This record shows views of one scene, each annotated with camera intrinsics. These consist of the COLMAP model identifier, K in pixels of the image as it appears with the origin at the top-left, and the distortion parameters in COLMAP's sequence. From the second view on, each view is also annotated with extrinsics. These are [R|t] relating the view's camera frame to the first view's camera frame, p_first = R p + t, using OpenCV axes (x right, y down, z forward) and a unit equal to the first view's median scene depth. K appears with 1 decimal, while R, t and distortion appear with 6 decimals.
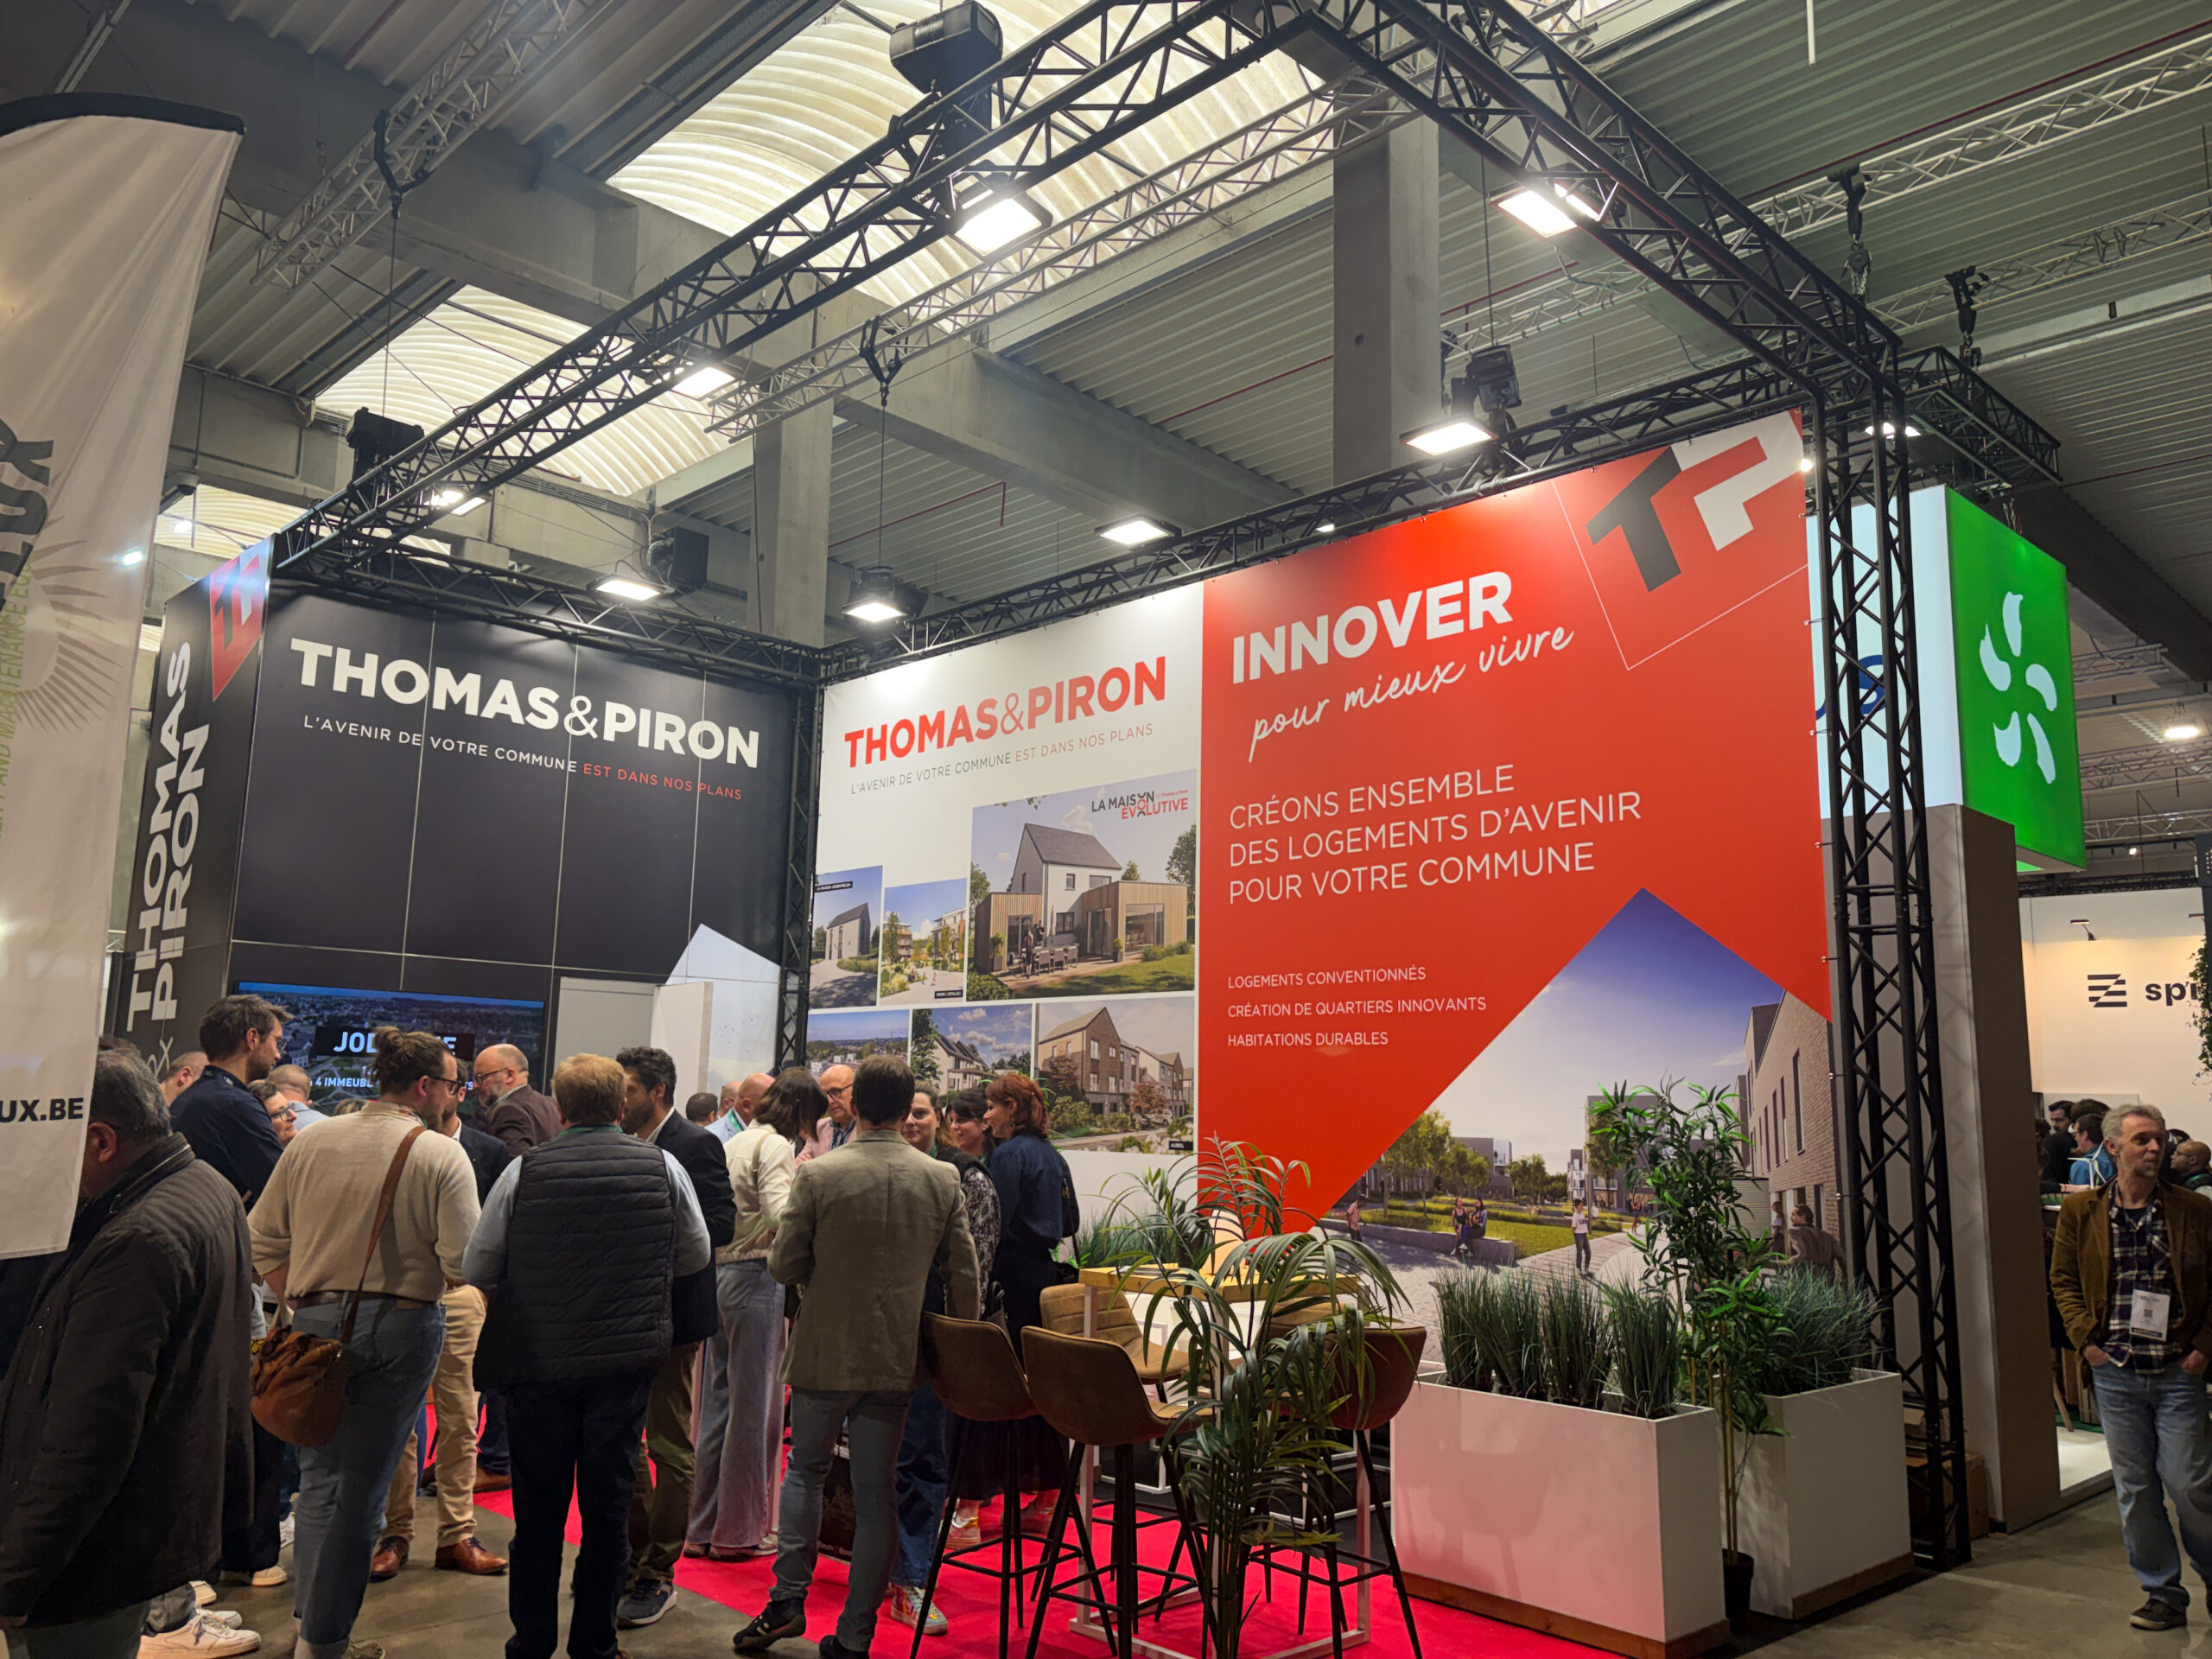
lens RADIAL K [[1673.3, 0, 1095.6], [0, 1673.3, 826.0], [0, 0, 1]] dist [0.050372, -0.055931]
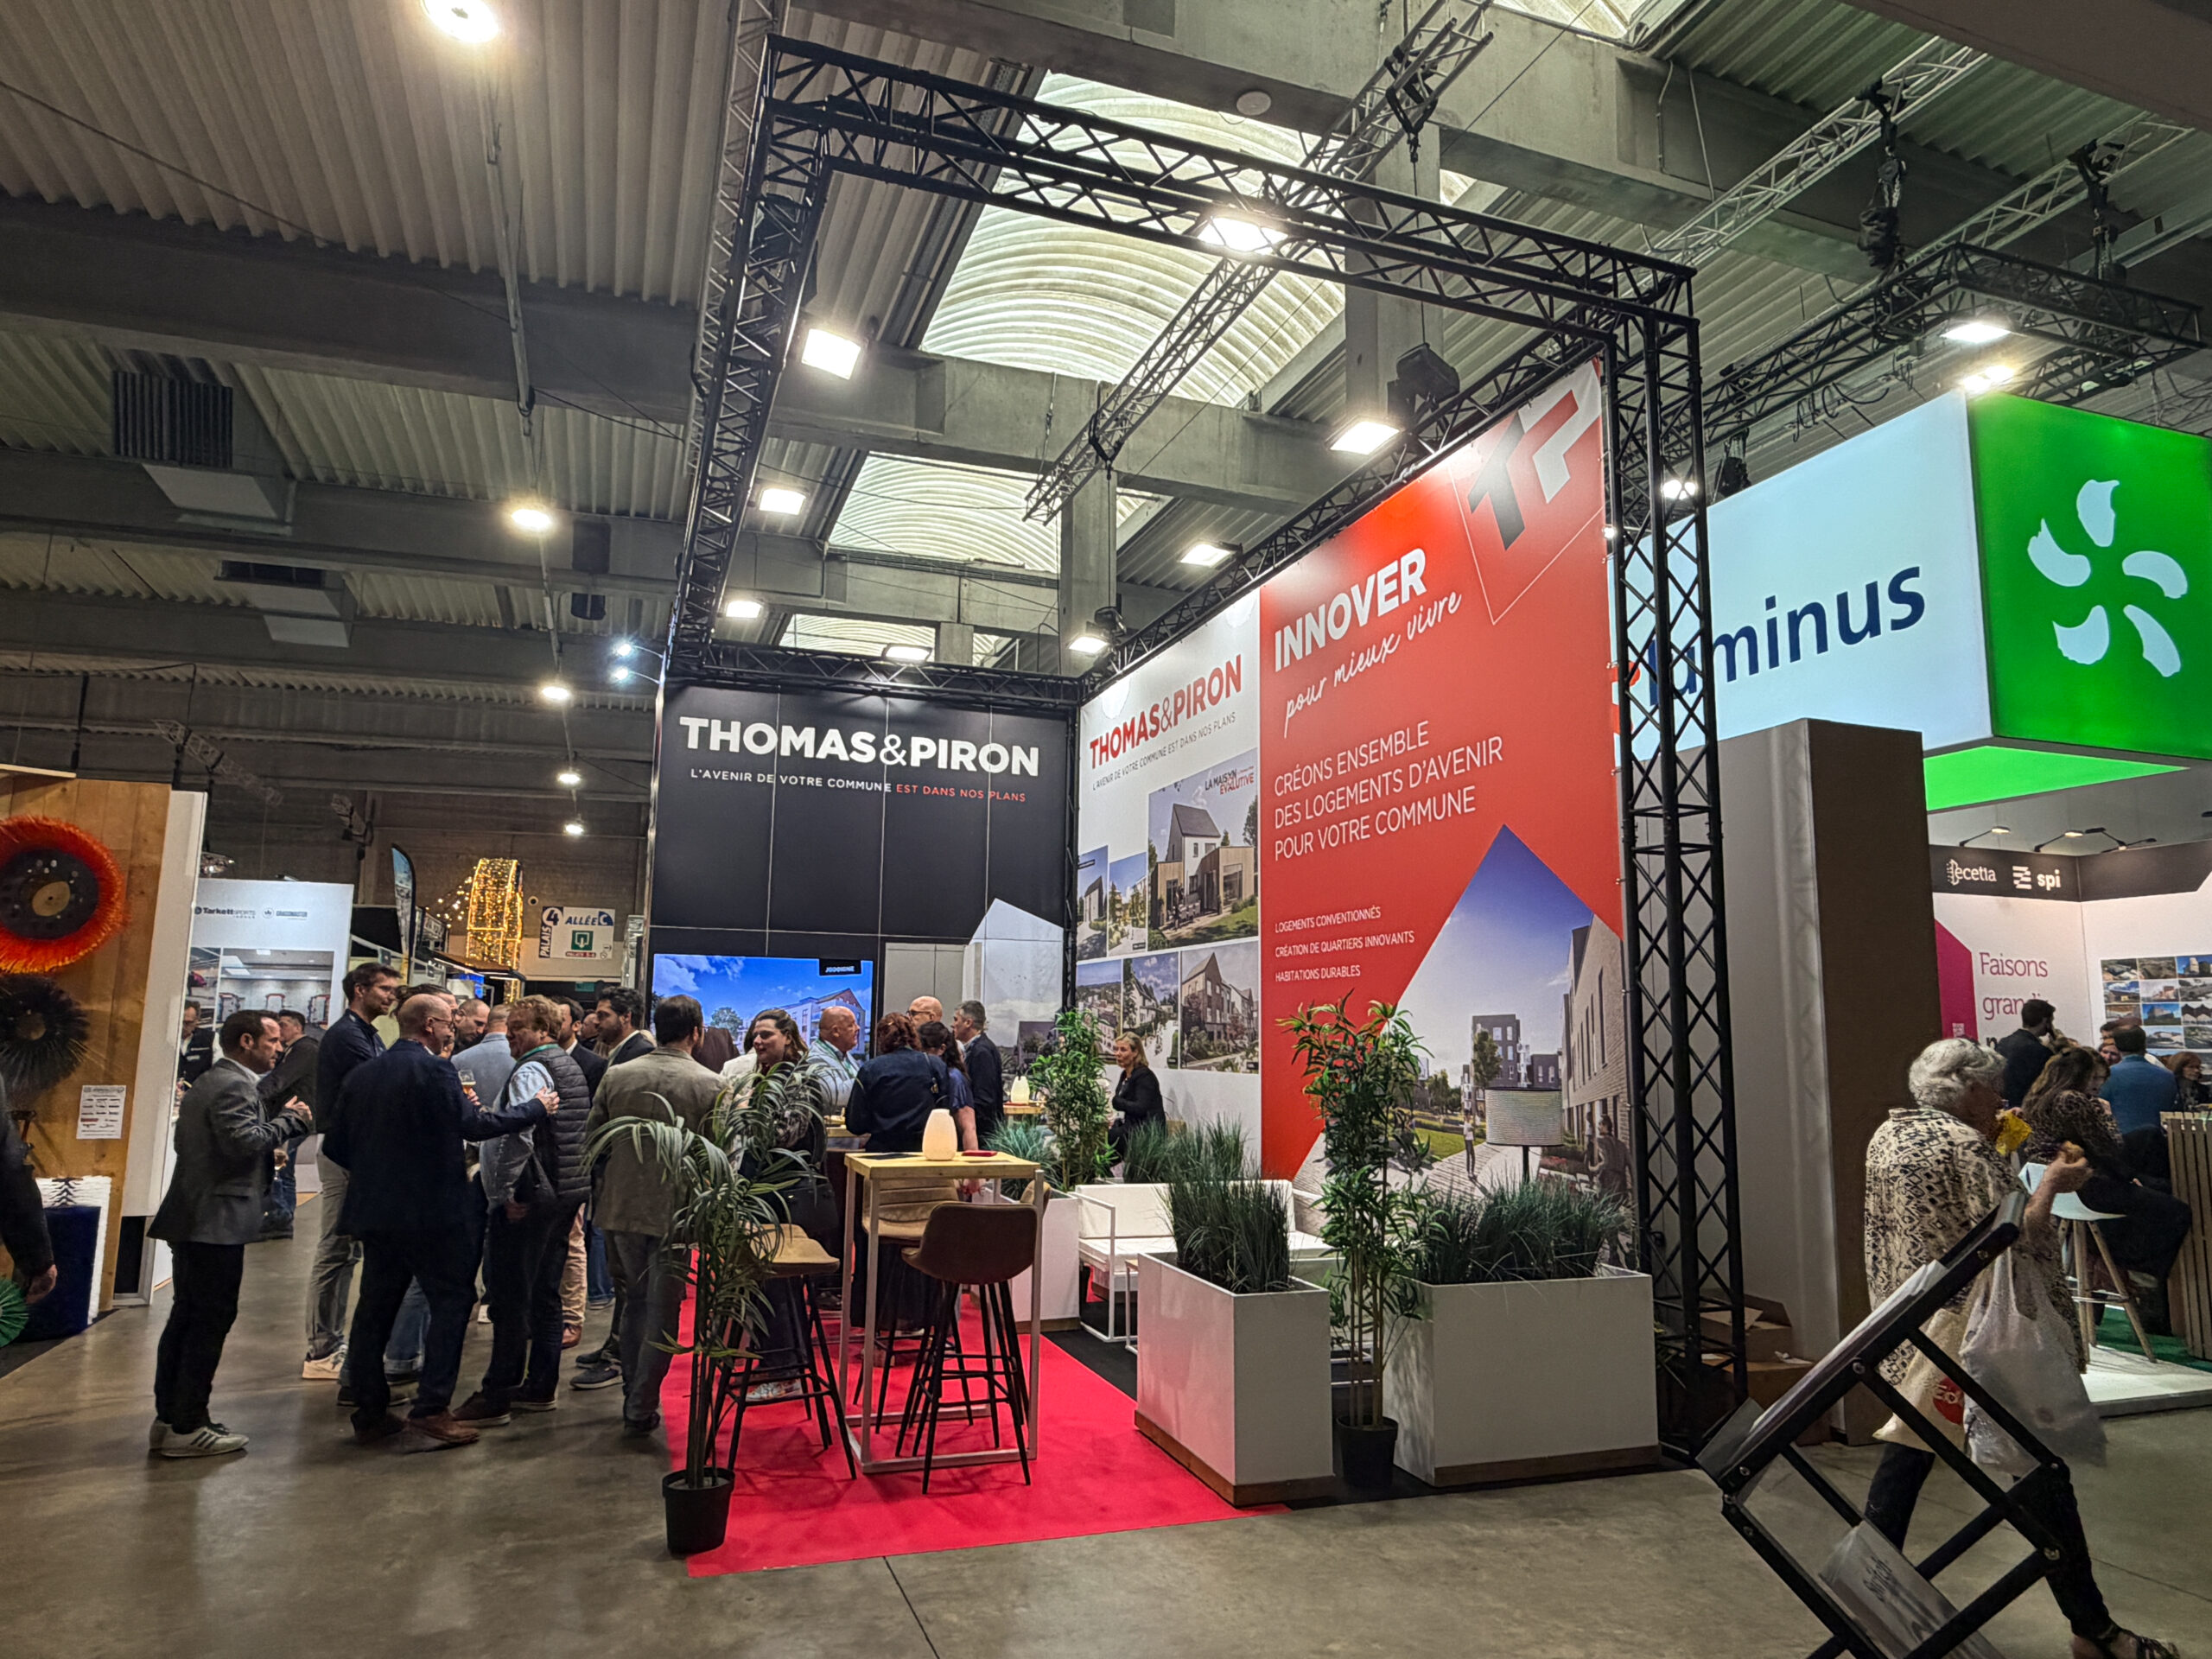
lens RADIAL K [[1377.1, 0, 1093.4], [0, 1377.1, 838.7], [0, 0, 1]] dist [-0.009446, 0.005366]
pose [[0.910252, -0.068397, -0.408366, 0.343558], [0.075977, 0.997107, 0.002349, 0.018376], [0.407023, -0.033165, 0.912815, 0.064253]]
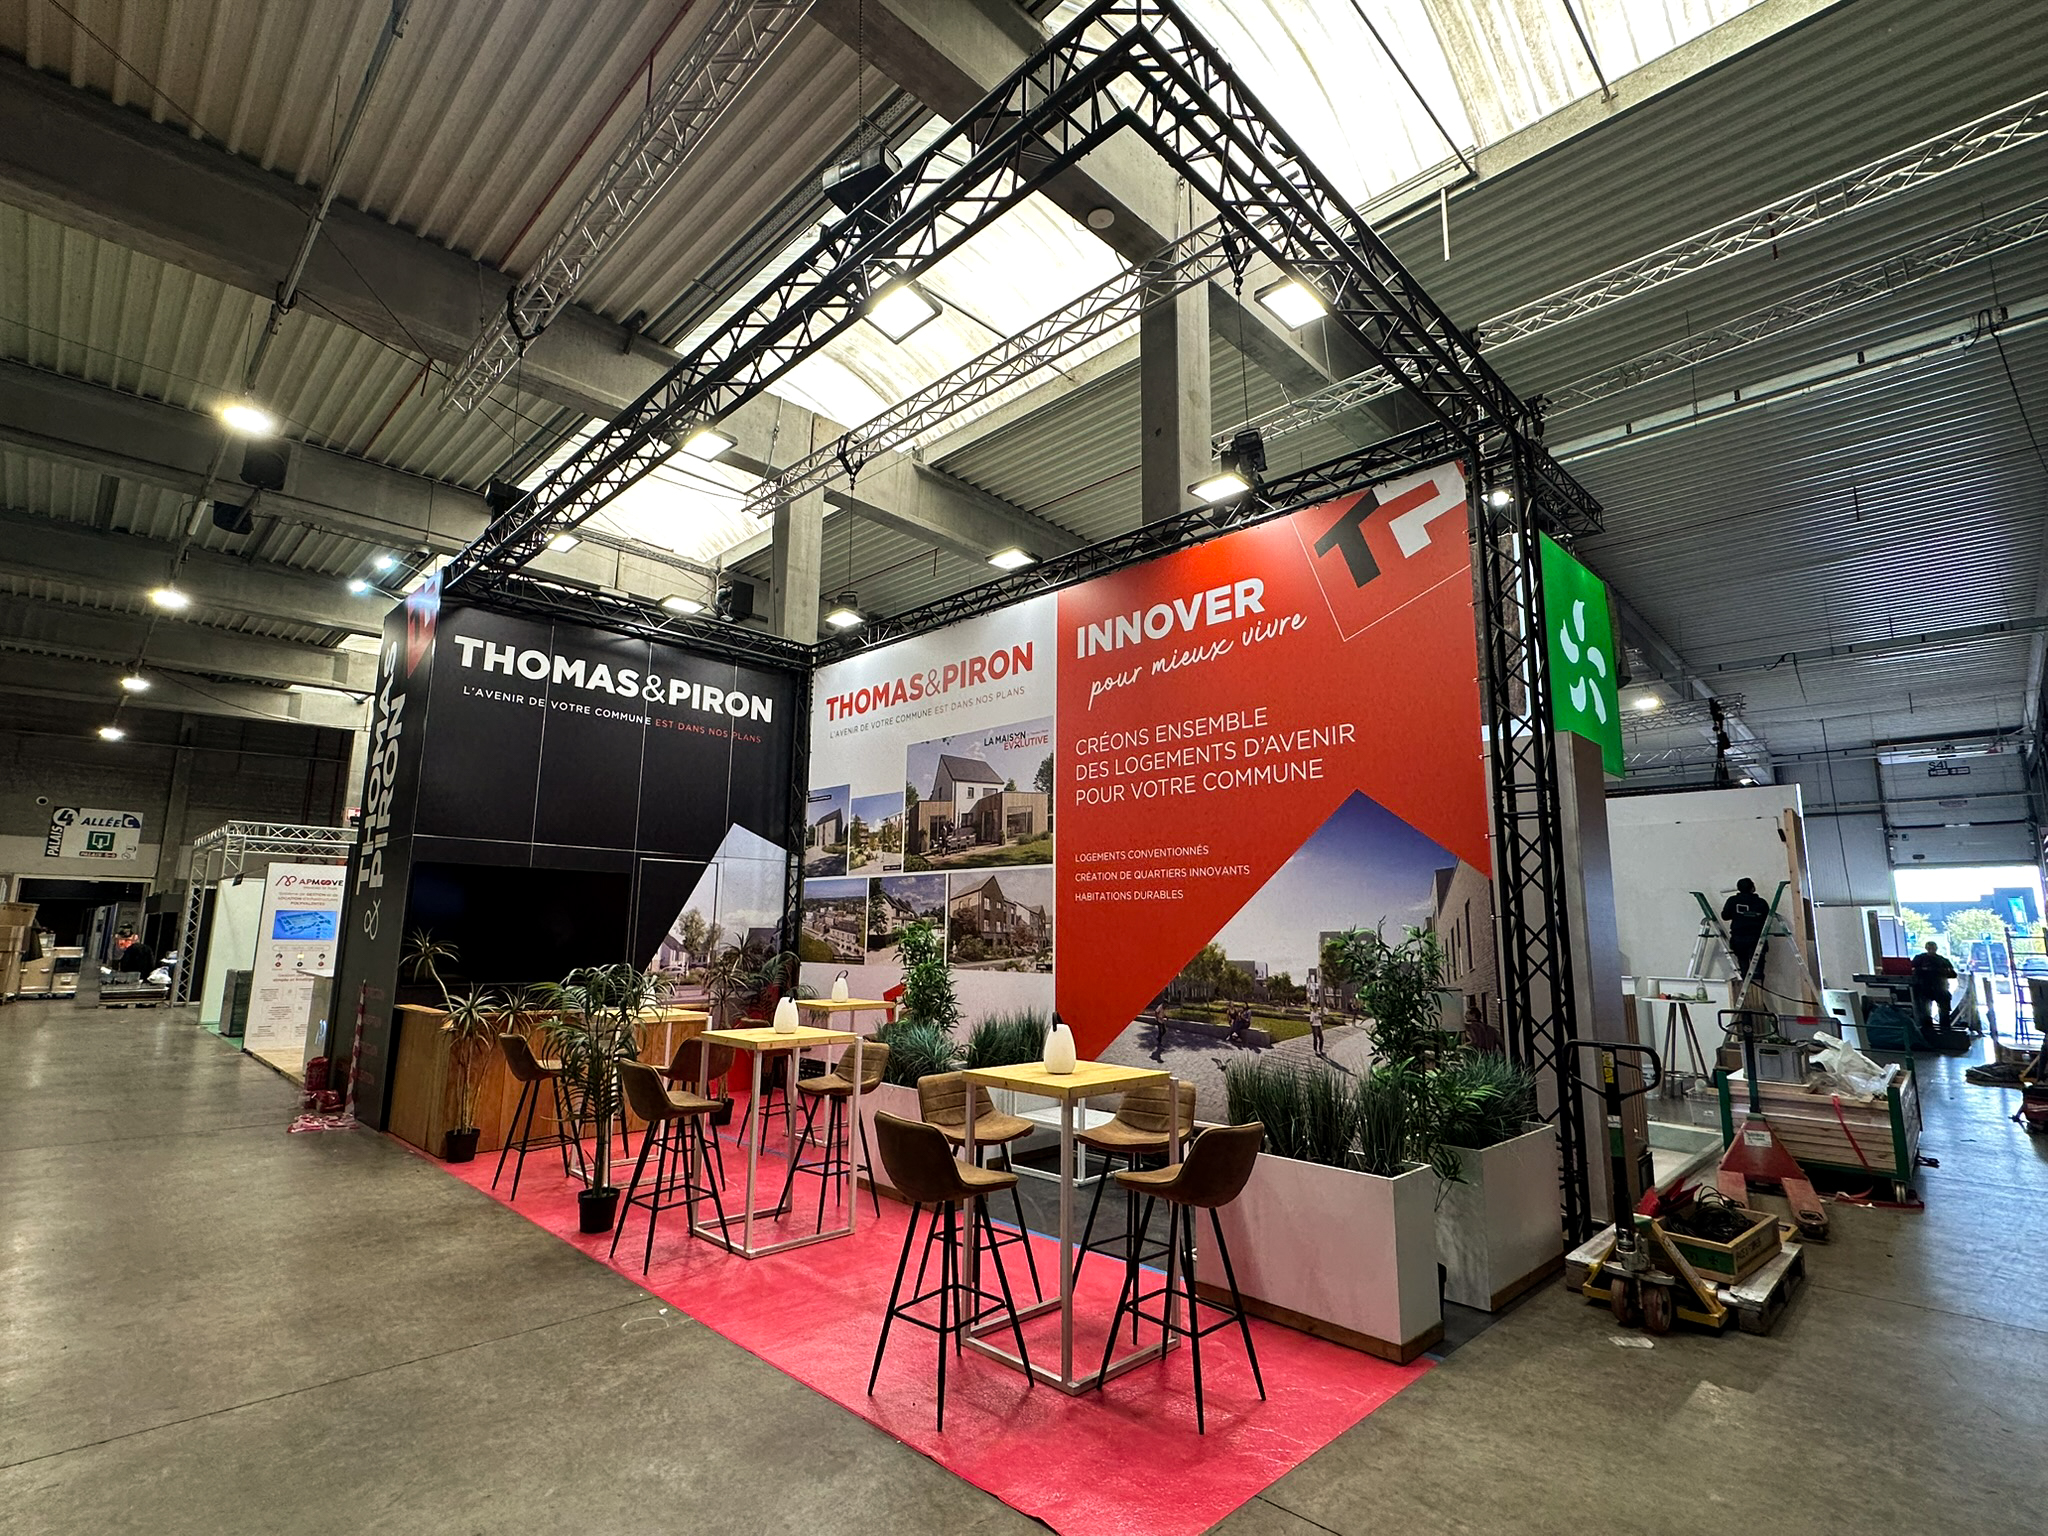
lens RADIAL K [[974.0, 0, 1019.3], [0, 974.0, 771.0], [0, 0, 1]] dist [-0.004118, 0.001950]
pose [[0.999787, -0.006837, 0.019466, 0.012291], [0.006823, 0.999976, 0.000787, 0.014022], [-0.019471, -0.000654, 0.999810, 0.124674]]
